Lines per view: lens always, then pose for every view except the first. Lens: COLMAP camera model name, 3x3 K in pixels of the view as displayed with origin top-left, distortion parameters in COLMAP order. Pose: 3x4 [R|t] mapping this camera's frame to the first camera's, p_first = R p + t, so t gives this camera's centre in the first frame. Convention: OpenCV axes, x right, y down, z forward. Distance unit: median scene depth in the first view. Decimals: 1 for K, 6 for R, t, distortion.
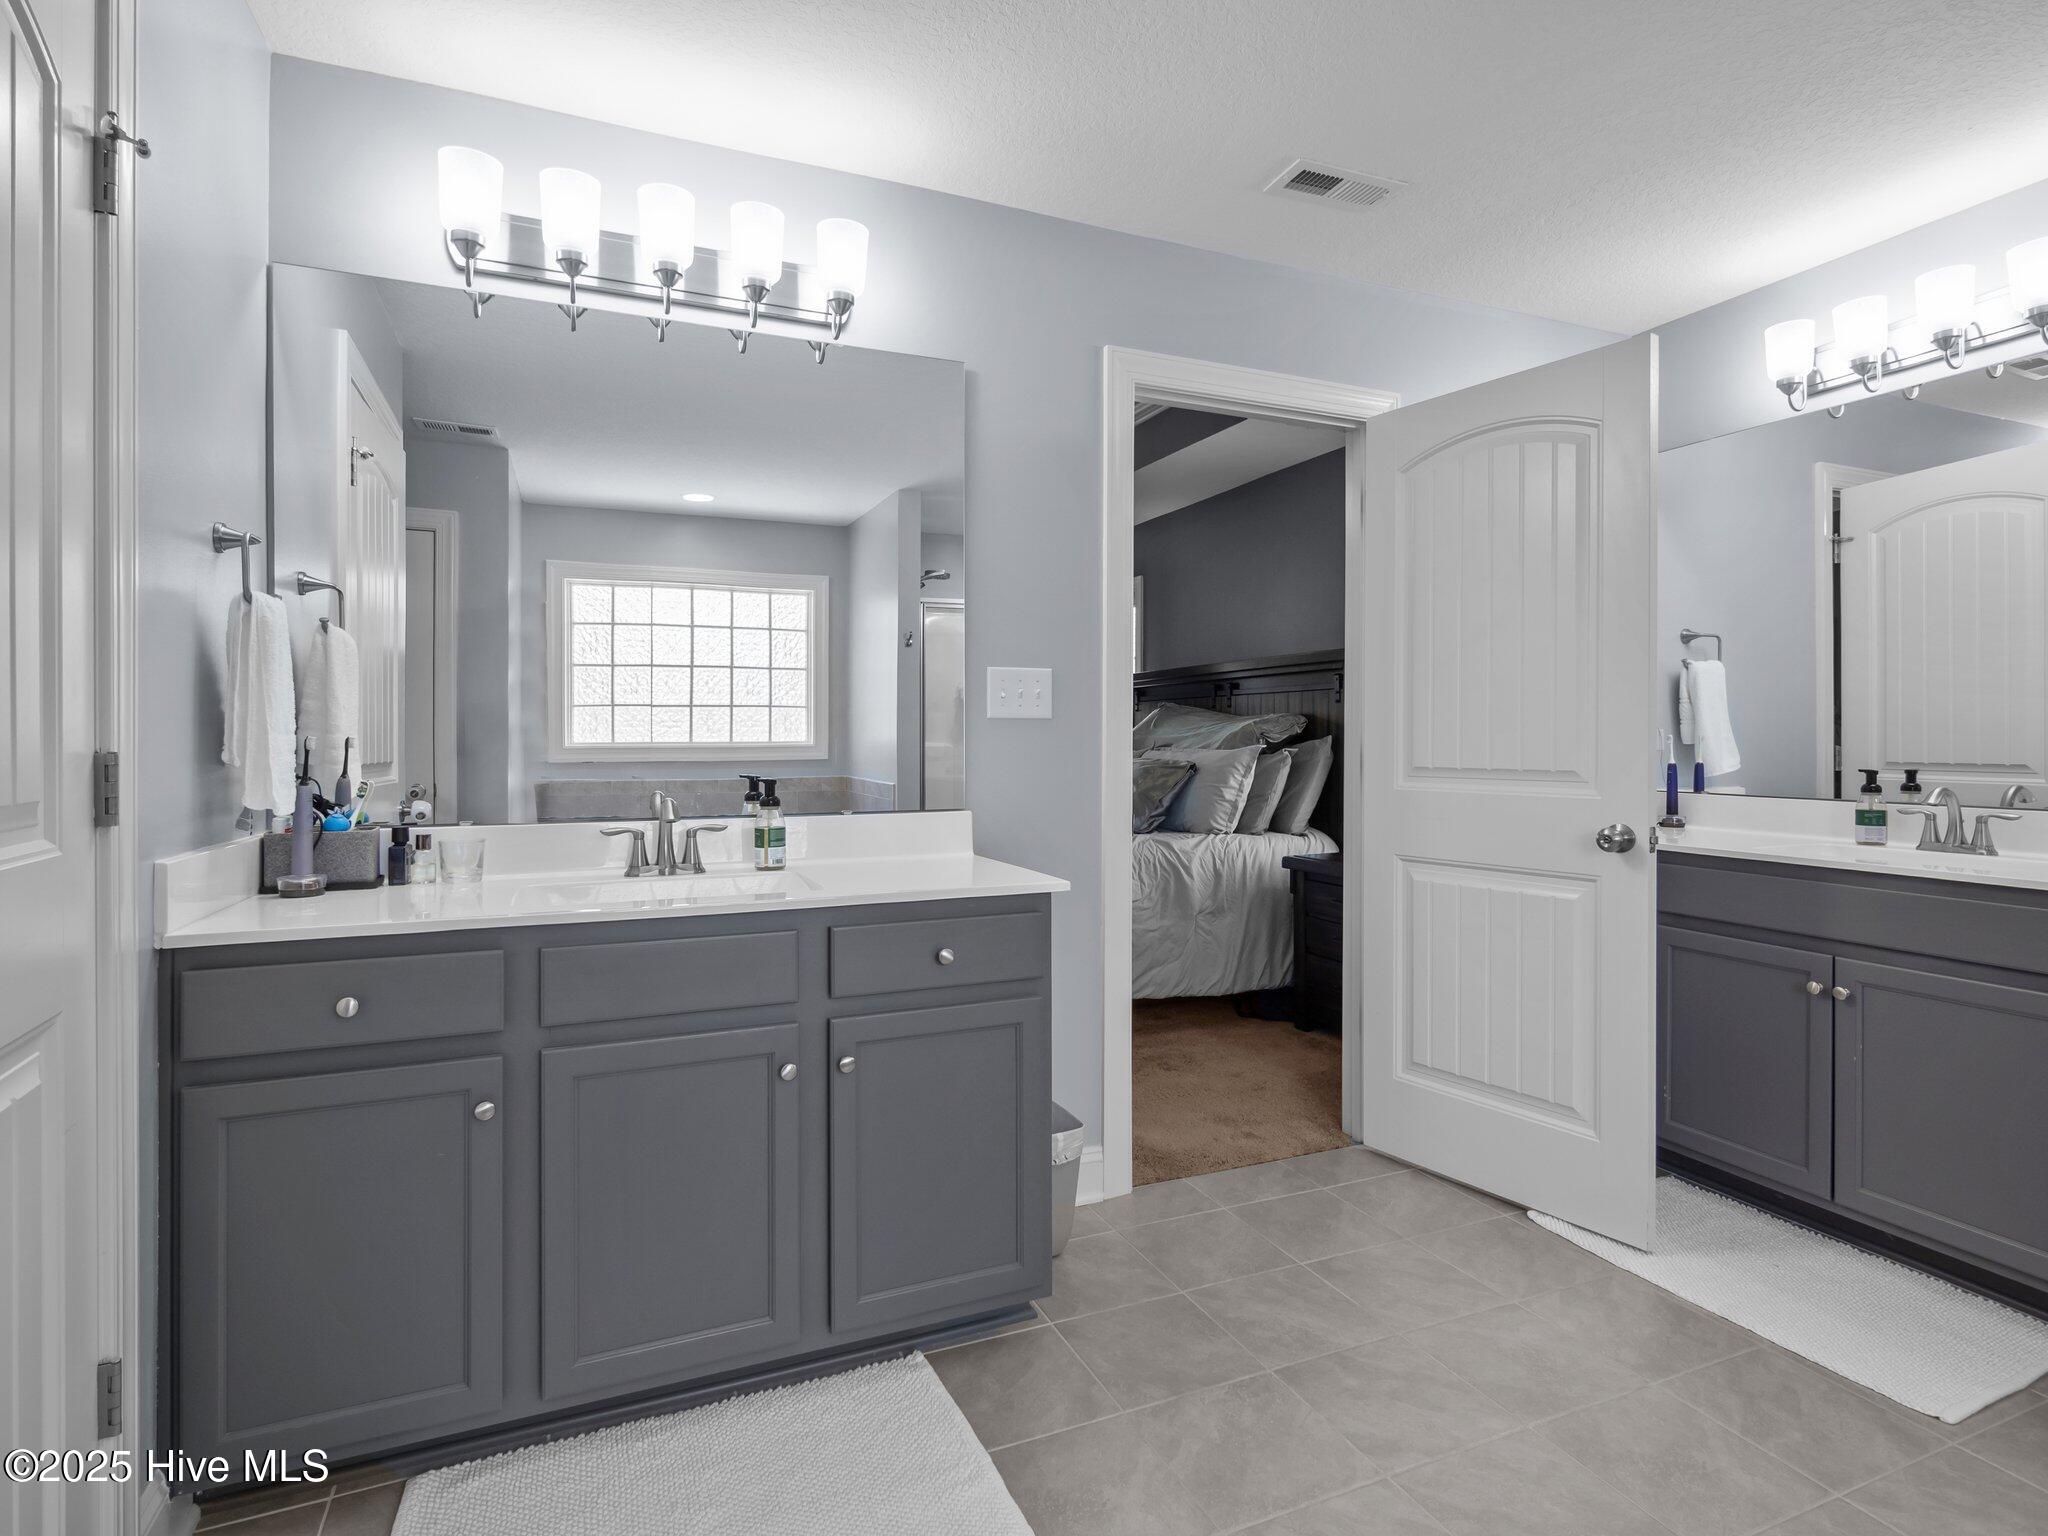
lens RADIAL K [[1076.0, 0, 1015.5], [0, 1076.0, 757.0], [0, 0, 1]] dist [0.002441, 0.001236]
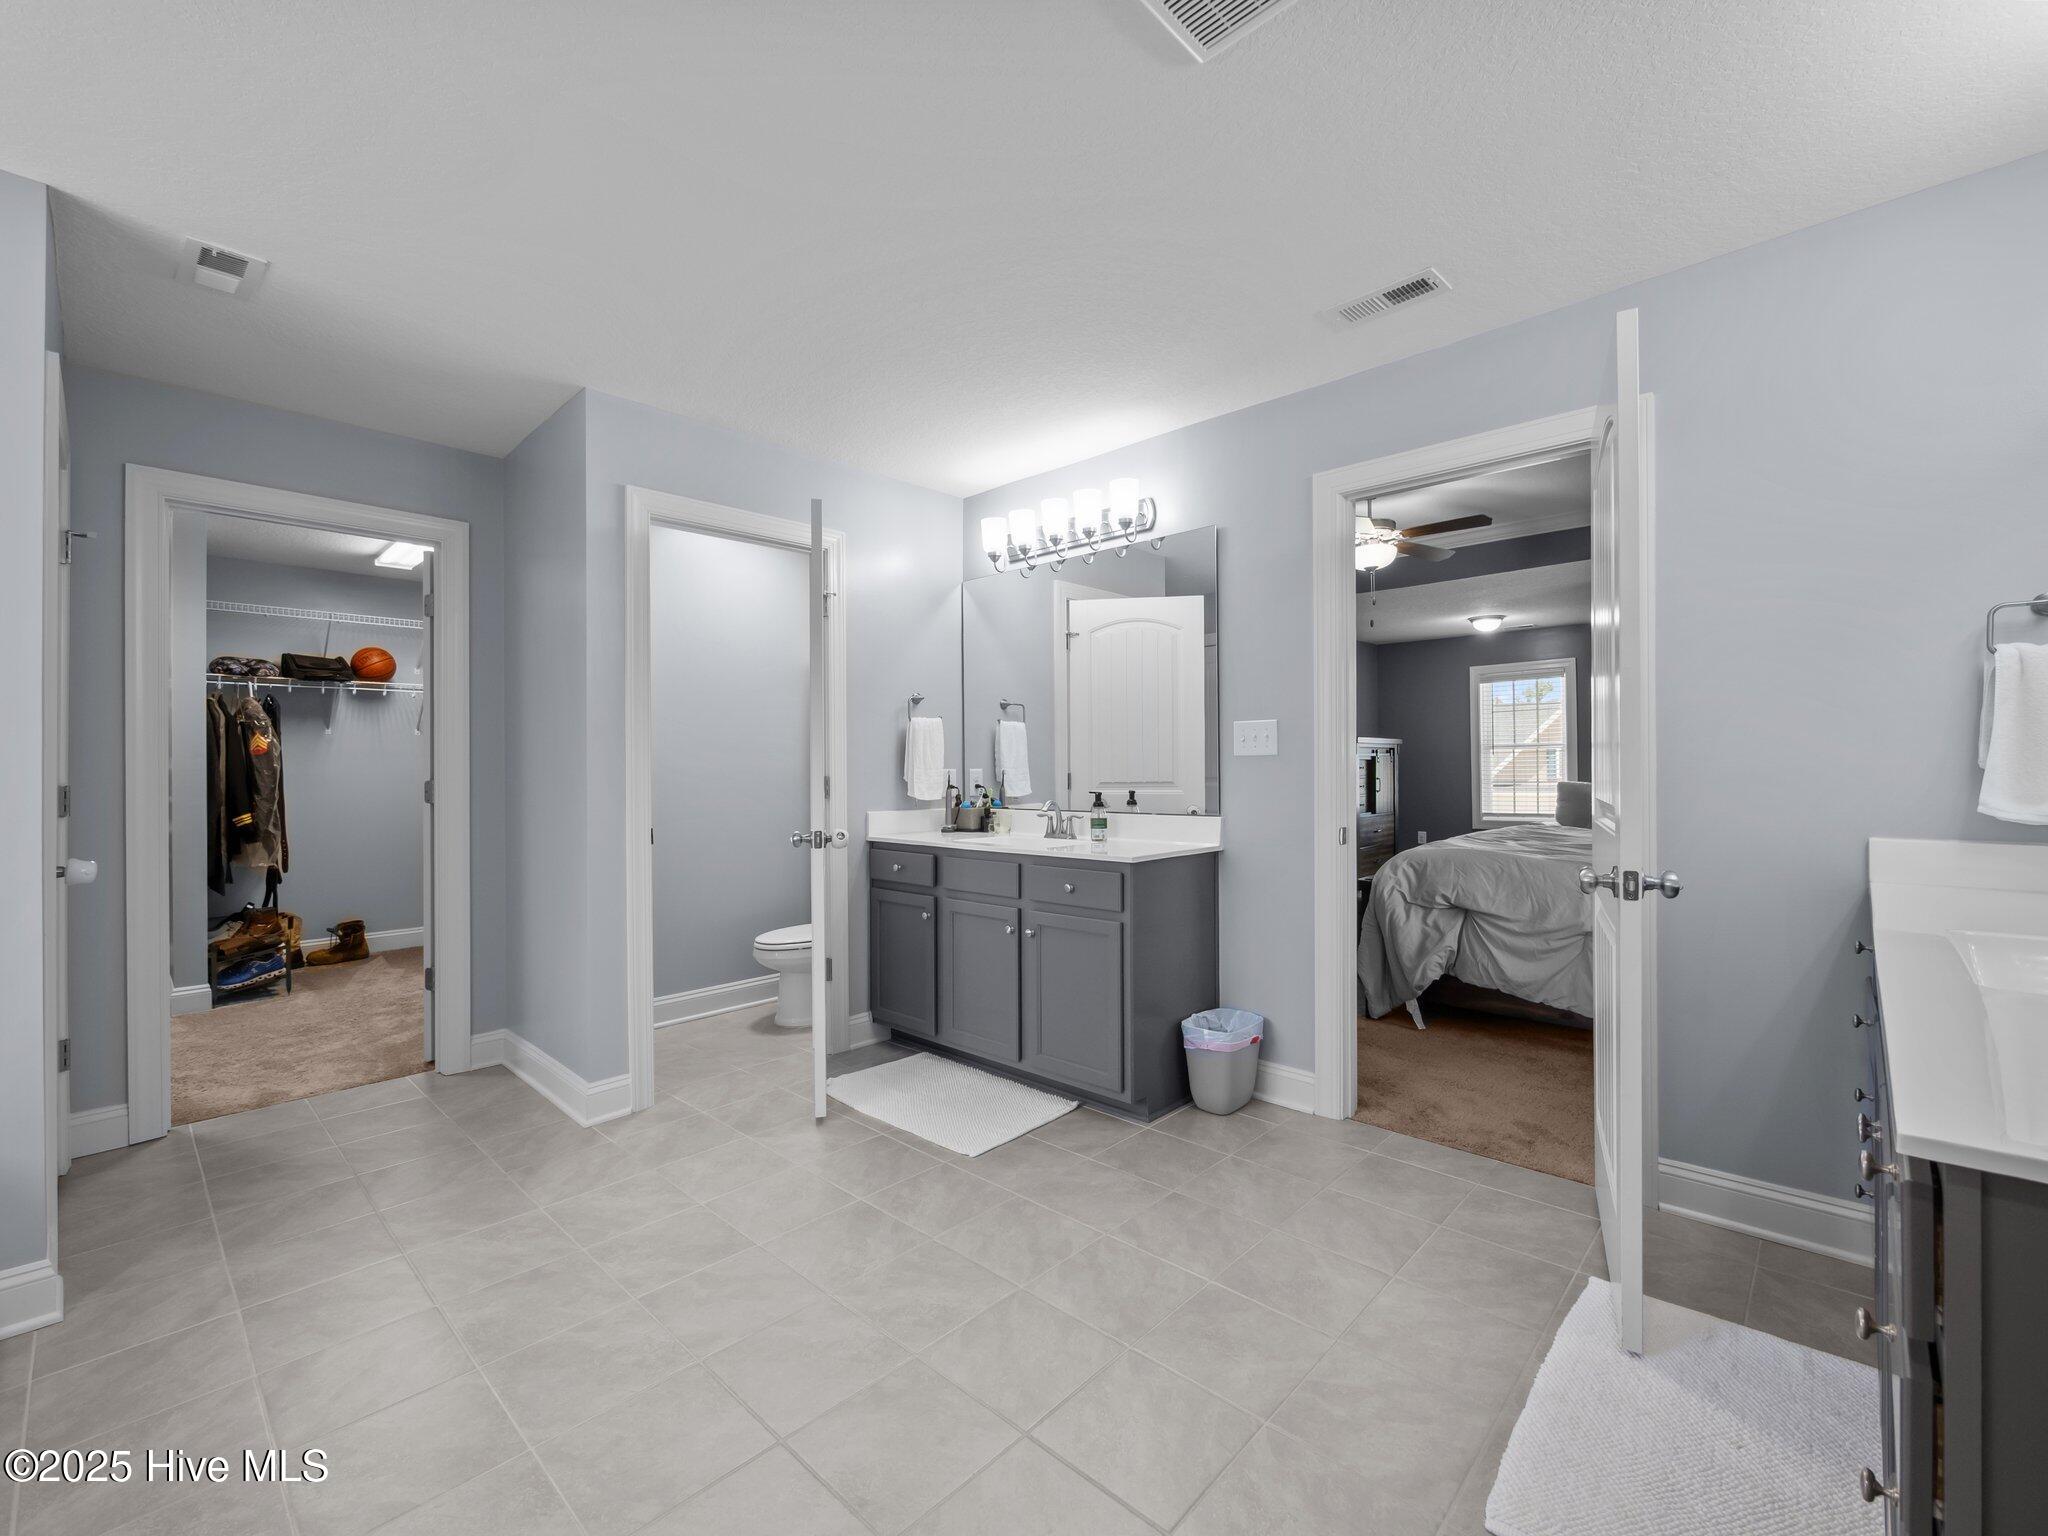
lens RADIAL K [[870.2, 0, 1019.6], [0, 870.2, 768.9], [0, 0, 1]] dist [-0.006996, 0.000303]
pose [[0.385516, -0.007382, -0.922672, 1.163145], [-0.008681, 0.999895, -0.011627, -0.001325], [0.922660, 0.012493, 0.385411, 0.301094]]
